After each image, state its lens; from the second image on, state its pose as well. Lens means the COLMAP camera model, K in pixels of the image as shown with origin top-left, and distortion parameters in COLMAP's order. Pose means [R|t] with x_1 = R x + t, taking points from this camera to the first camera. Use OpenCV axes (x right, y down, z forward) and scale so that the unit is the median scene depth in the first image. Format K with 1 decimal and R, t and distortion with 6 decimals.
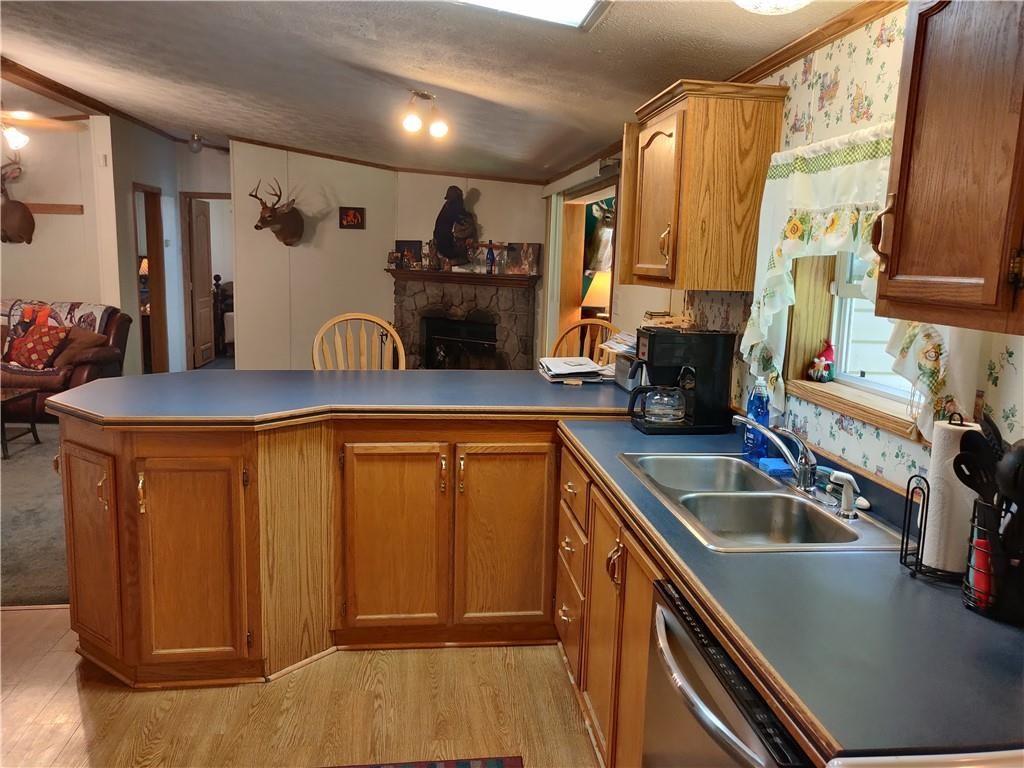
lens RADIAL K [[787.9, 0, 511.1], [0, 787.9, 380.9], [0, 0, 1]] dist [0.002444, 0.024279]
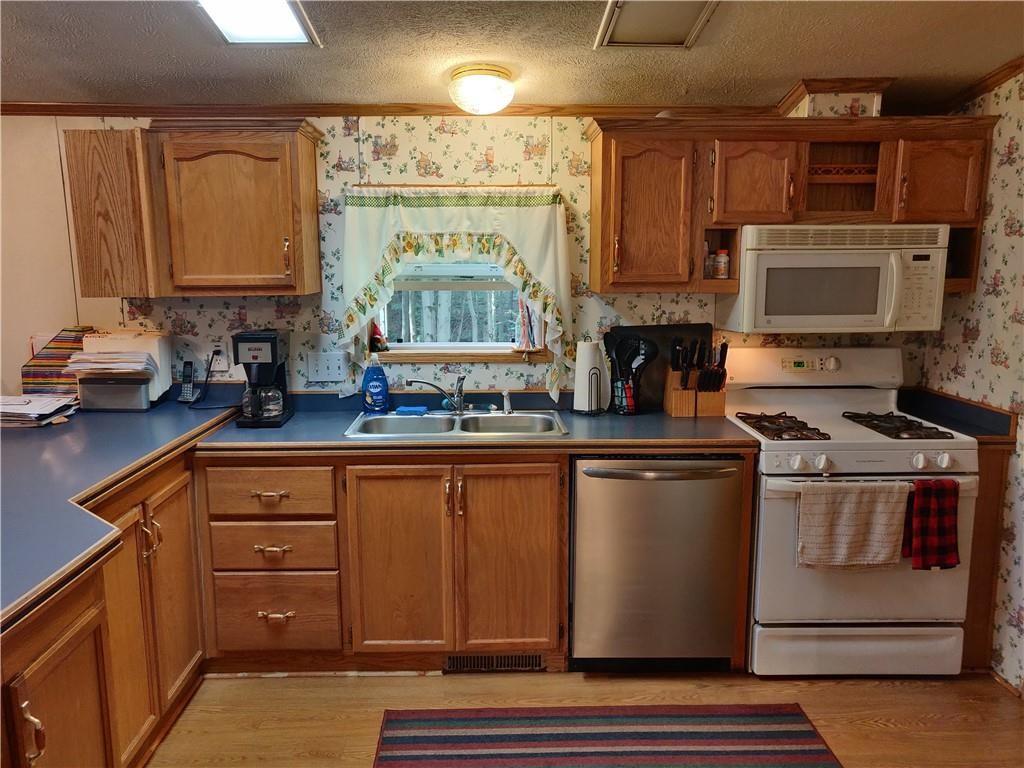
lens RADIAL K [[787.9, 0, 511.7], [0, 787.9, 386.7], [0, 0, 1]] dist [0.002444, 0.024279]
pose [[0.092959, -0.179773, 0.979306, -1.118710], [0.161441, 0.973271, 0.163340, -0.148235], [-0.982494, 0.142917, 0.119497, 0.692104]]
